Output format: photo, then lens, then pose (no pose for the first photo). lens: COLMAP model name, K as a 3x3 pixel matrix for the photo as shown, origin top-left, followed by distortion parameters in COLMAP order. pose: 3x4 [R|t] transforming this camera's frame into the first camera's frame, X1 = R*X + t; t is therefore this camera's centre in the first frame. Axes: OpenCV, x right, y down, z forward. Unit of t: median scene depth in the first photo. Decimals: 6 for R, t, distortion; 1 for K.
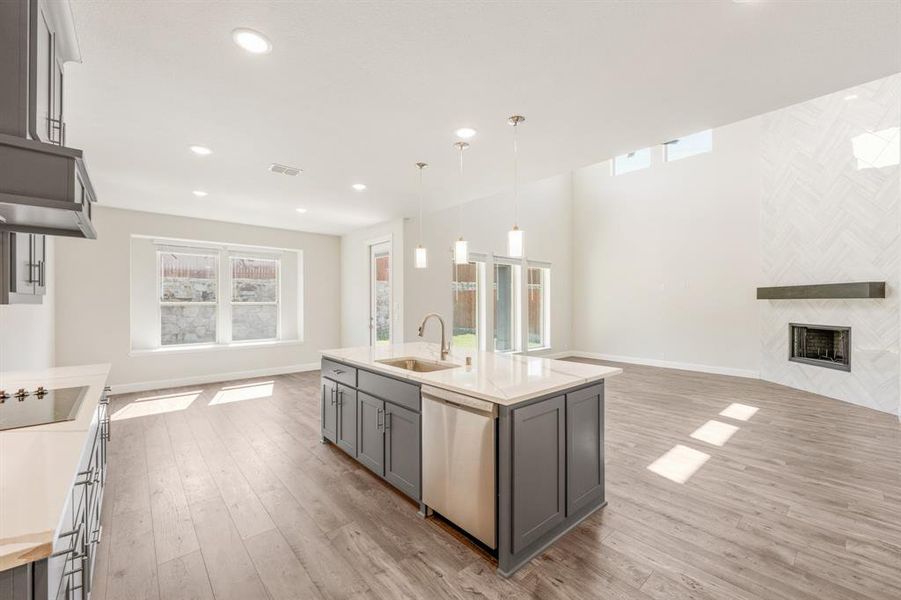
lens RADIAL K [[367.7, 0, 450.5], [0, 367.7, 305.9], [0, 0, 1]] dist [-0.000900, -0.000160]
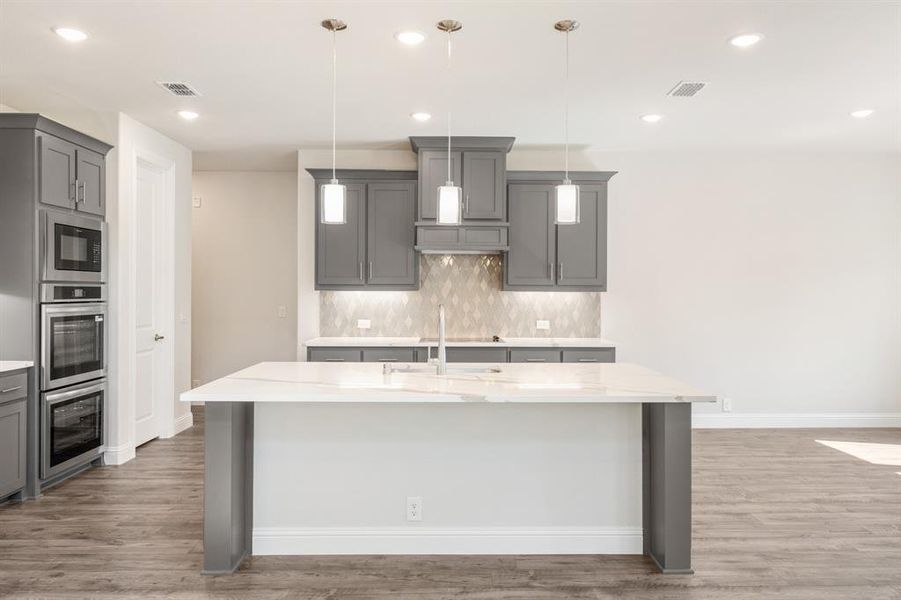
lens RADIAL K [[631.3, 0, 452.7], [0, 631.3, 292.0], [0, 0, 1]] dist [-0.002071, -0.001488]
pose [[-0.647528, -0.000698, -0.762041, 0.507812], [-0.010381, 0.999915, 0.007905, -0.009097], [0.761971, 0.013030, -0.647480, 1.051287]]
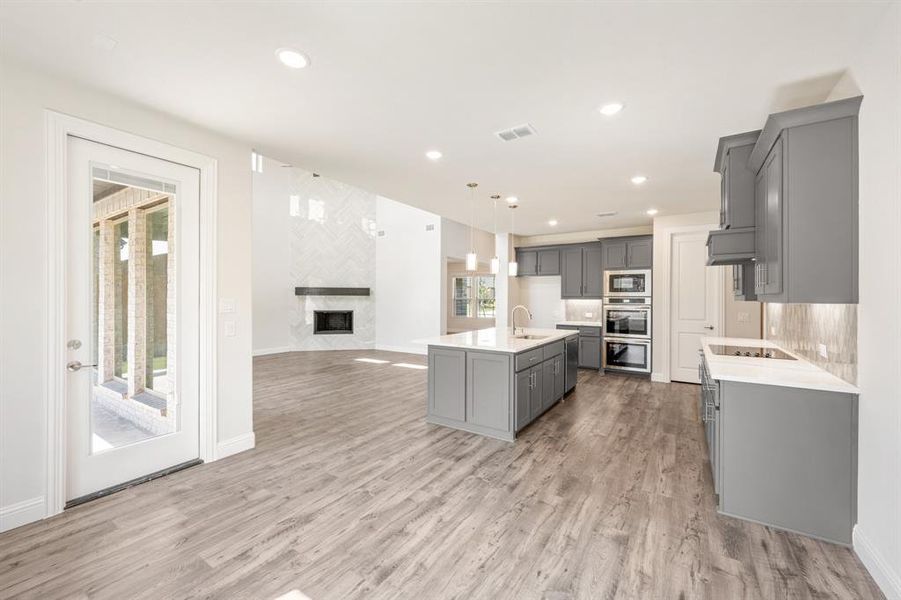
lens RADIAL K [[364.0, 0, 450.5], [0, 364.0, 300.0], [0, 0, 1]] dist [-0.000133, -0.000085]
pose [[-0.271537, -0.007311, 0.962400, -0.872654], [0.003587, 0.999957, 0.008608, -0.011732], [-0.962421, 0.005789, -0.271499, 1.004398]]
